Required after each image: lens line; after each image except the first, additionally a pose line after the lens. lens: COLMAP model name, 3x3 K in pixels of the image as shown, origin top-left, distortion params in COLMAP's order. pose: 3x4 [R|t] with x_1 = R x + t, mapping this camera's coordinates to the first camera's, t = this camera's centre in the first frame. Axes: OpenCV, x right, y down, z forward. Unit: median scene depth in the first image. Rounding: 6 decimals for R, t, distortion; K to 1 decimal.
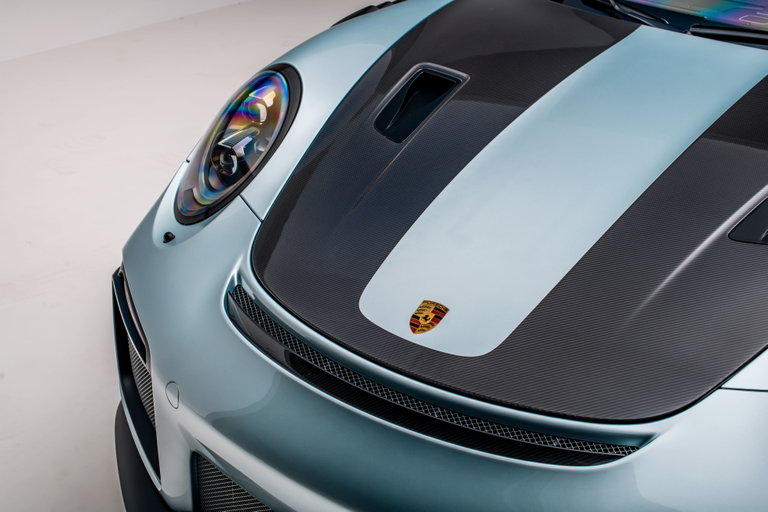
lens RADIAL K [[1098.2, 0, 384.0], [0, 1098.2, 256.0], [0, 0, 1]] dist [-0.075292, -0.041027]
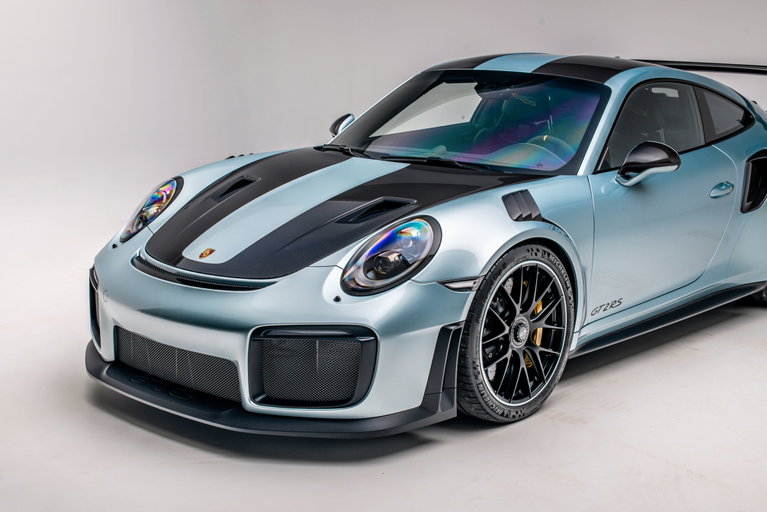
lens RADIAL K [[1096.8, 0, 383.5], [0, 1096.8, 256.0], [0, 0, 1]] dist [-0.075292, -0.041027]
pose [[0.999370, 0.007959, -0.034591, 0.567017], [-0.015564, 0.974108, -0.225545, 0.662500], [0.031900, 0.225942, 0.973618, -1.499828]]
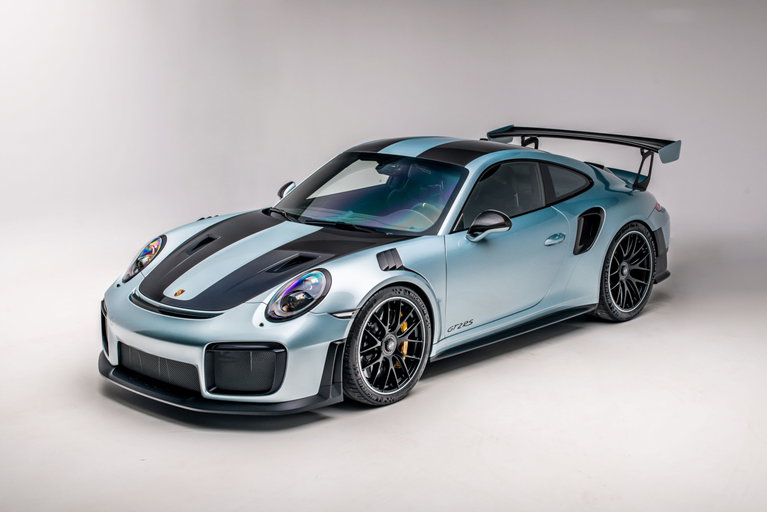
lens RADIAL K [[1065.1, 0, 383.5], [0, 1065.1, 256.0], [0, 0, 1]] dist [-0.031448, -0.024377]
pose [[0.999164, 0.002066, -0.040831, 0.946669], [-0.011273, 0.973929, -0.226571, 0.799959], [0.039299, 0.226842, 0.973138, -2.694784]]
